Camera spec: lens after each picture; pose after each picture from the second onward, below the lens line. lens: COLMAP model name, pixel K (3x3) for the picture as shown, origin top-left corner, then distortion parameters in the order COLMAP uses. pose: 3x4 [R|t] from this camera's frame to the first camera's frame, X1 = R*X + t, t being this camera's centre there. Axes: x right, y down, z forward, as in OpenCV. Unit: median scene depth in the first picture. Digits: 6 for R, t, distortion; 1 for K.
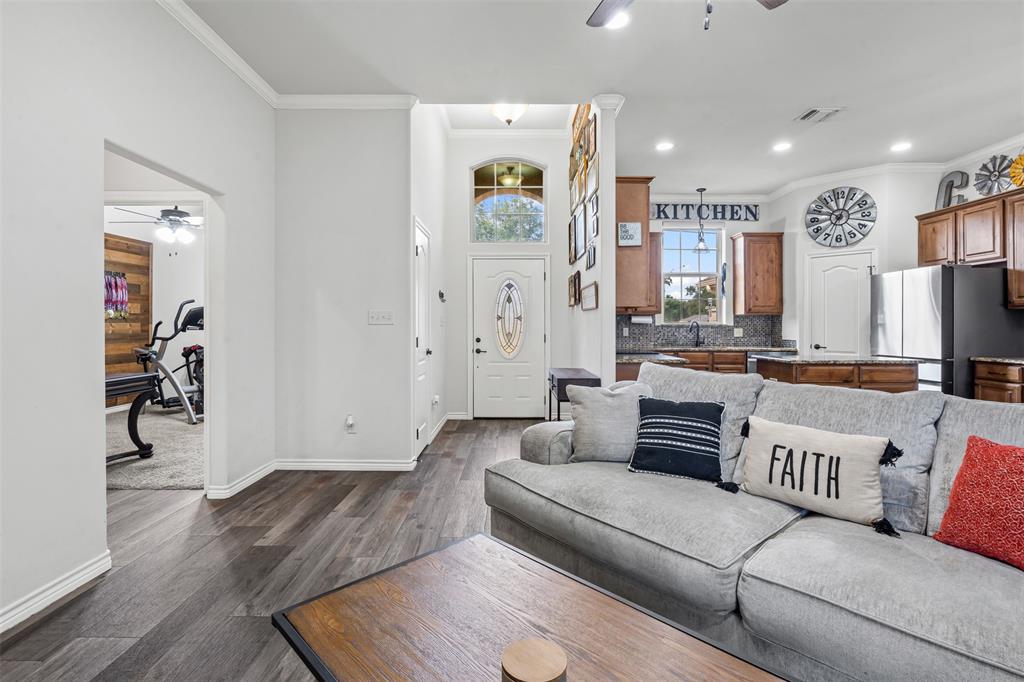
lens RADIAL K [[469.0, 0, 514.9], [0, 469.0, 327.8], [0, 0, 1]] dist [-0.008616, 0.002634]
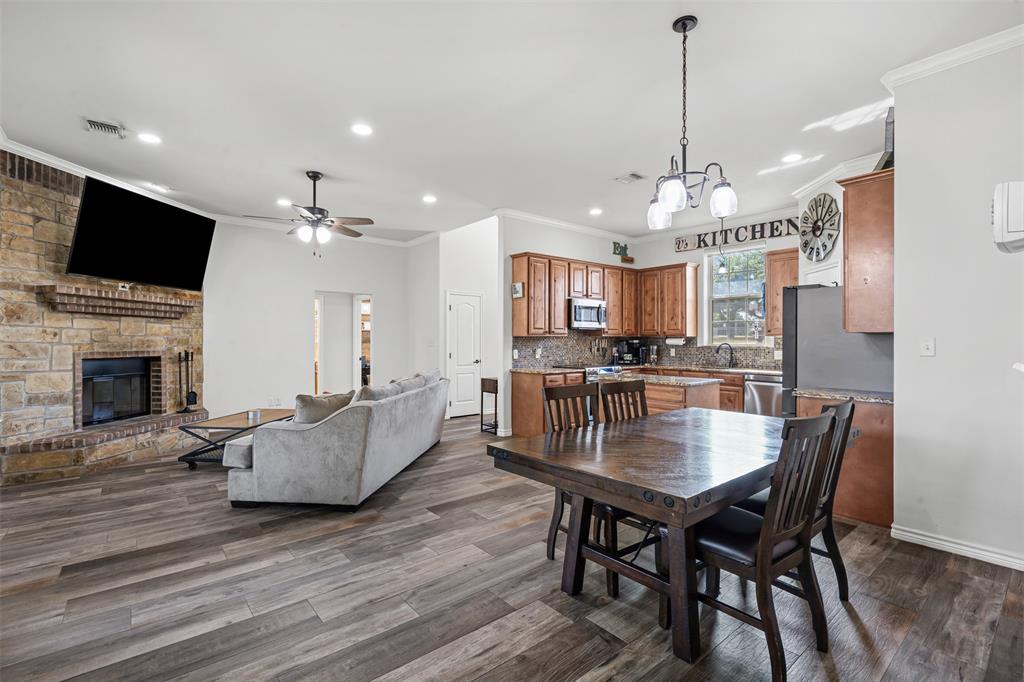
lens RADIAL K [[469.0, 0, 515.9], [0, 469.0, 330.1], [0, 0, 1]] dist [-0.008616, 0.002634]
pose [[0.643774, -0.017731, -0.765010, 1.011936], [-0.002749, 0.999671, -0.025483, -0.017380], [0.765211, 0.018508, 0.643514, -0.015926]]
